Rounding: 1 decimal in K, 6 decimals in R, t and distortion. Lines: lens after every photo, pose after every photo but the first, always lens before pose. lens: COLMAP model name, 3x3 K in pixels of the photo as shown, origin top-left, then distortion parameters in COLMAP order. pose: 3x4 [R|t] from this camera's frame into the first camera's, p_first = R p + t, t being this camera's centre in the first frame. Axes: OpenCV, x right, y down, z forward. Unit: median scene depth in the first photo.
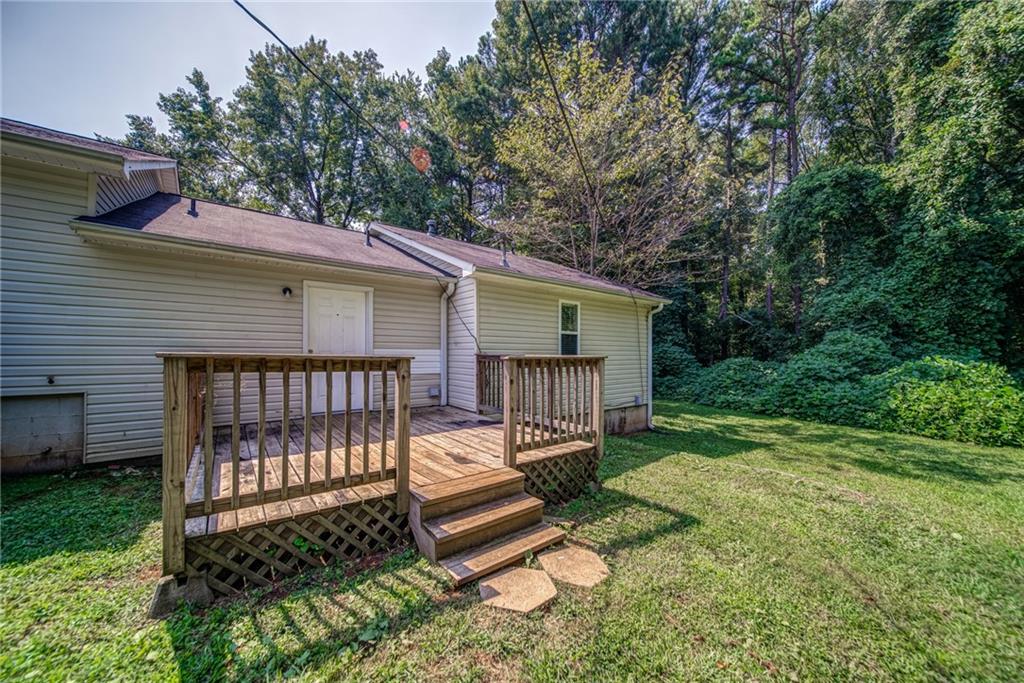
lens RADIAL K [[362.0, 0, 508.7], [0, 362.0, 350.6], [0, 0, 1]] dist [0.009389, -0.007303]
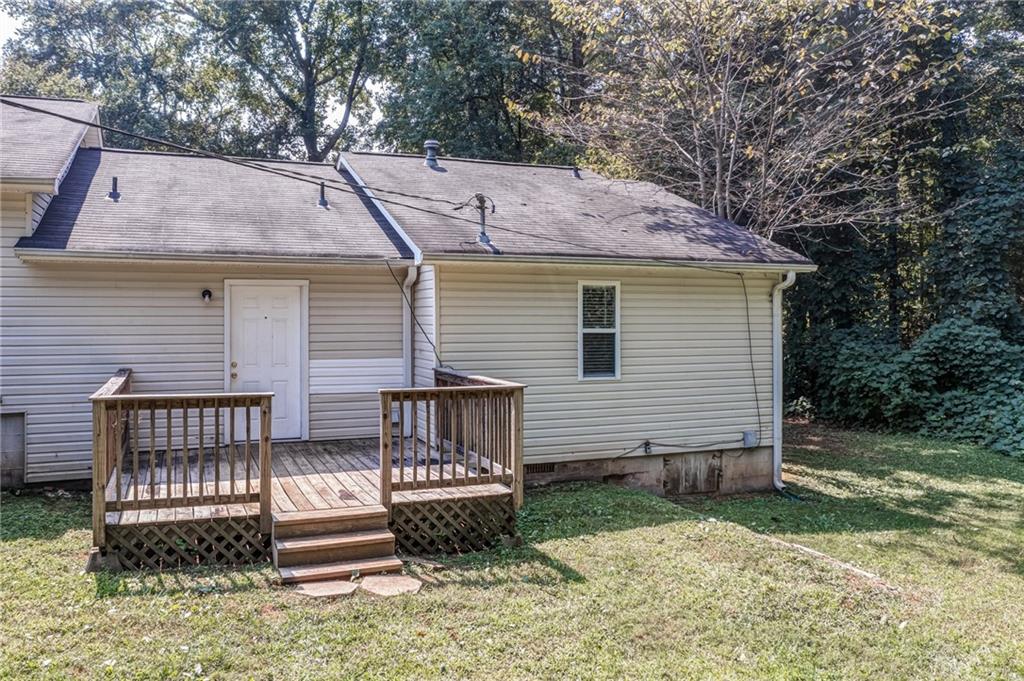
lens RADIAL K [[815.8, 0, 499.2], [0, 815.8, 314.0], [0, 0, 1]] dist [-0.013632, -0.005986]
pose [[0.959644, -0.006724, -0.281137, 0.866911], [0.007788, 0.999966, 0.002664, -0.180724], [0.281110, -0.004746, 0.959664, -0.941672]]
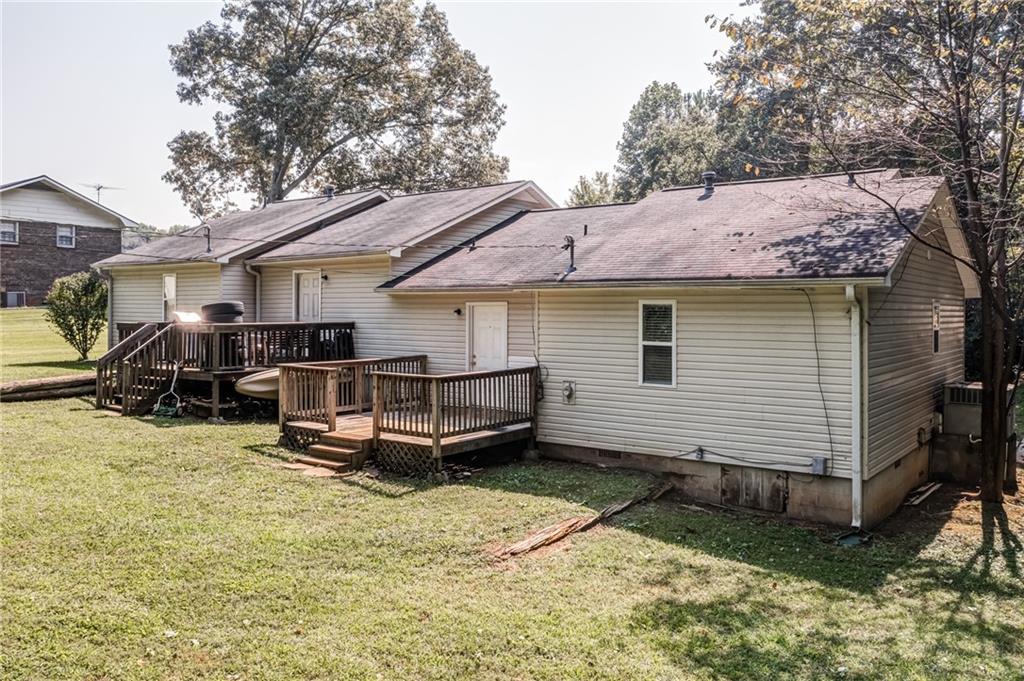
lens RADIAL K [[815.8, 0, 499.2], [0, 815.8, 314.0], [0, 0, 1]] dist [-0.013632, -0.005986]
pose [[0.250715, 0.000211, -0.968061, 3.613844], [0.005405, 0.999984, 0.001618, -0.244001], [0.968046, -0.005638, 0.250710, 0.586551]]
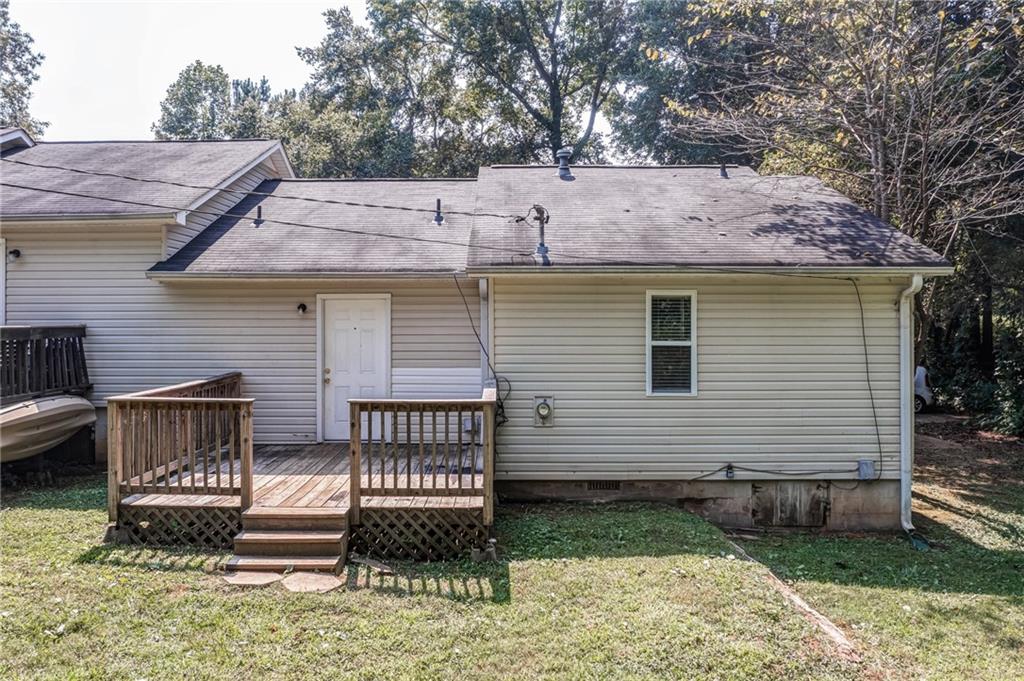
lens RADIAL K [[815.8, 0, 499.2], [0, 815.8, 314.0], [0, 0, 1]] dist [-0.013632, -0.005986]
pose [[0.783859, -0.009635, -0.620864, 1.685178], [0.009486, 0.999949, -0.003542, -0.206376], [0.620866, -0.003113, 0.783910, -0.522209]]
